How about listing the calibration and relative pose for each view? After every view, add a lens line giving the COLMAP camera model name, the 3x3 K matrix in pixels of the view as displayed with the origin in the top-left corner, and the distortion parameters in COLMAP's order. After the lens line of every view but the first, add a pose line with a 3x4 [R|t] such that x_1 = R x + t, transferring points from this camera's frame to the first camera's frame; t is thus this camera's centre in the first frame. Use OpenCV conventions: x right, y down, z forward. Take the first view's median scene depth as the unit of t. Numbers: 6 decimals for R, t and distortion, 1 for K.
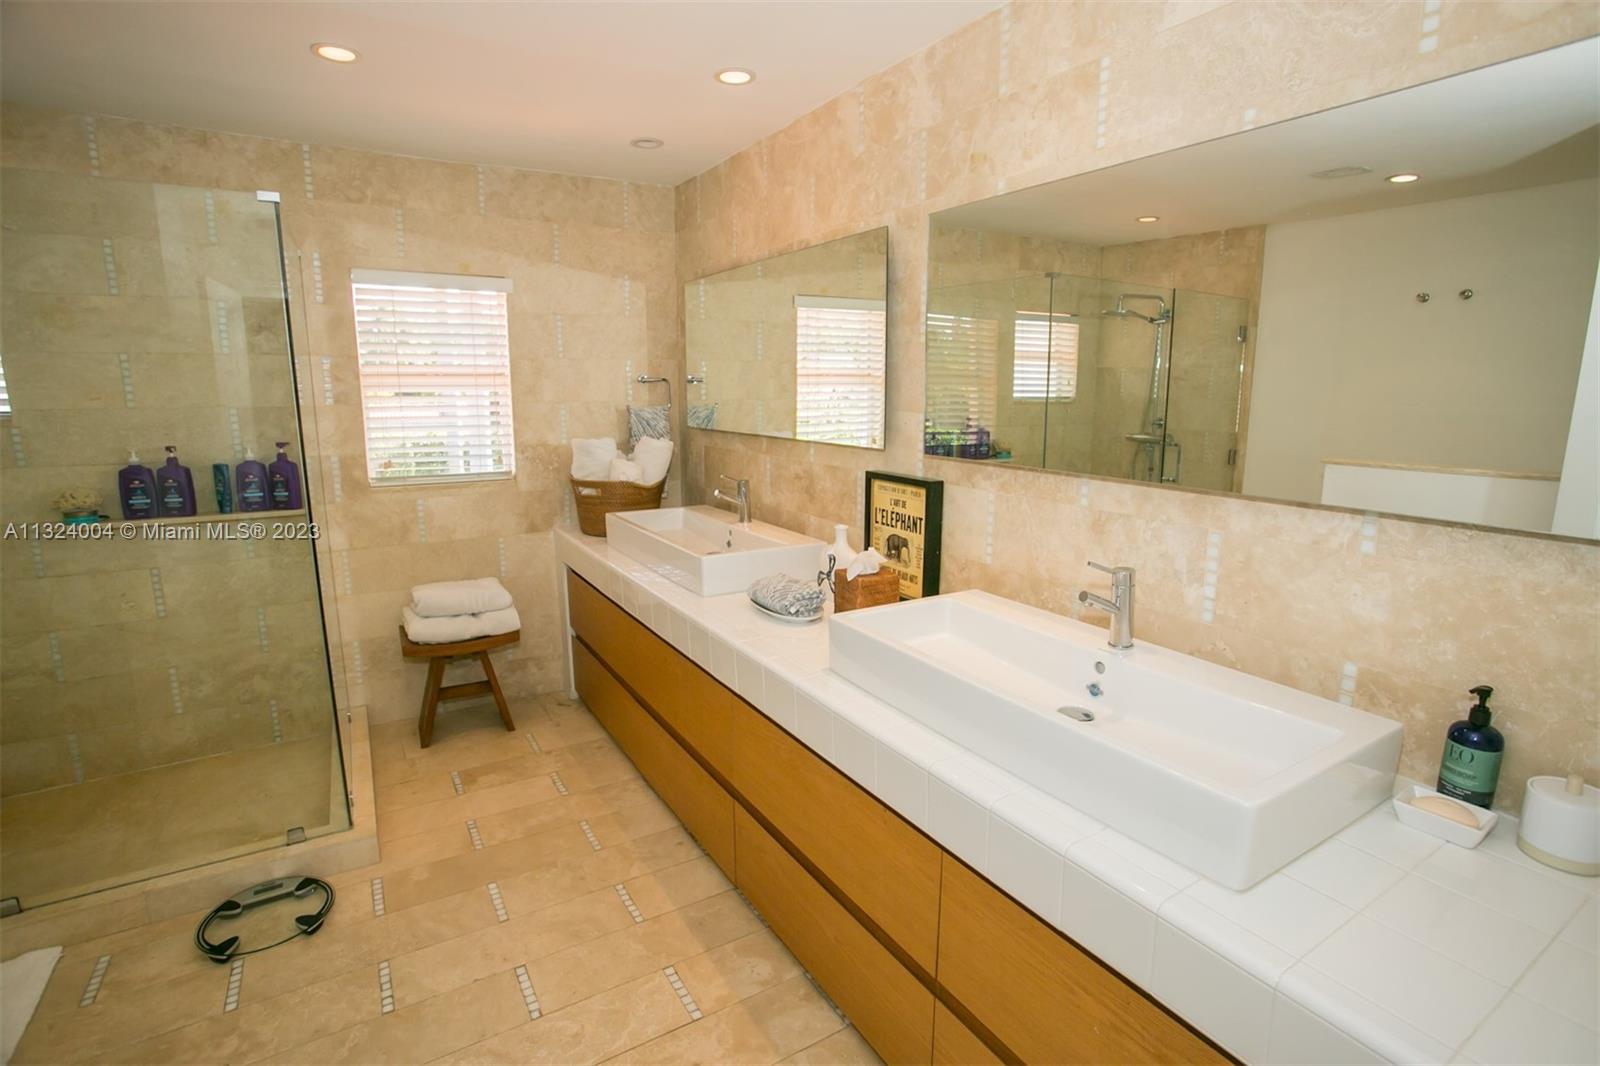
lens RADIAL K [[776.8, 0, 800.0], [0, 776.8, 533.0], [0, 0, 1]] dist [-0.076368, 0.033108]
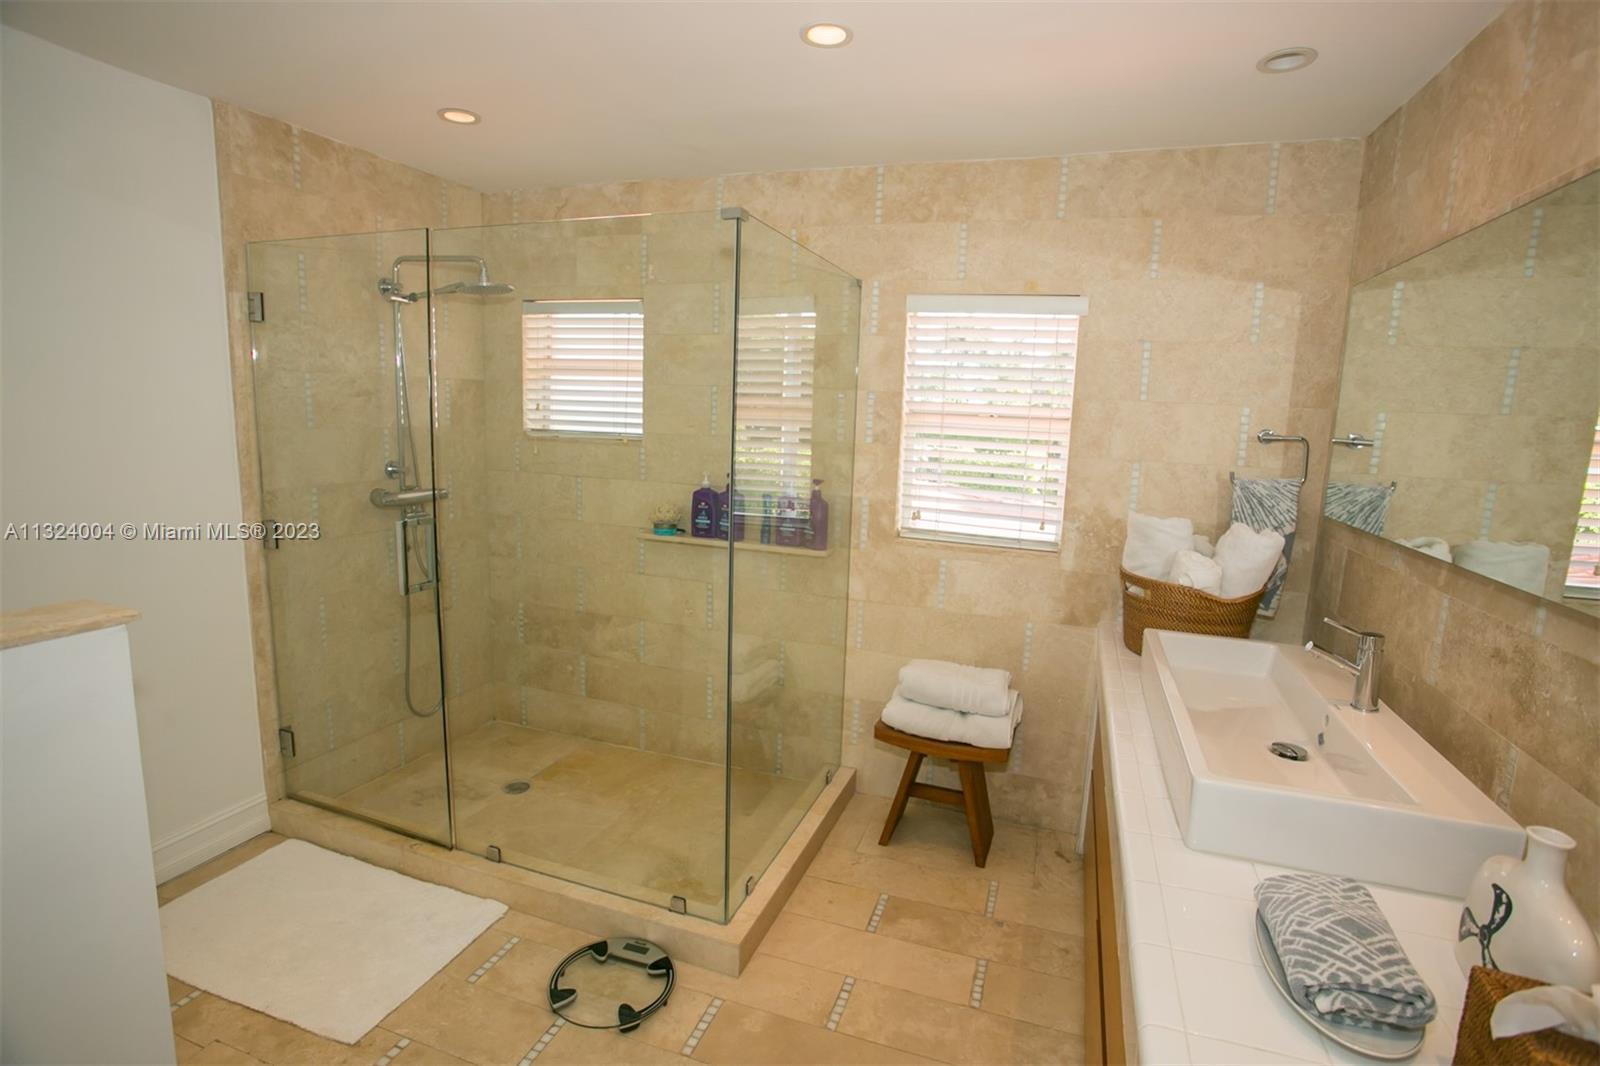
lens RADIAL K [[776.8, 0, 800.0], [0, 776.8, 533.0], [0, 0, 1]] dist [-0.076368, 0.033108]
pose [[0.642498, 0.141442, -0.753120, 0.051389], [-0.177659, 0.983534, 0.033152, -0.078084], [0.745408, 0.112498, 0.657047, 0.324498]]
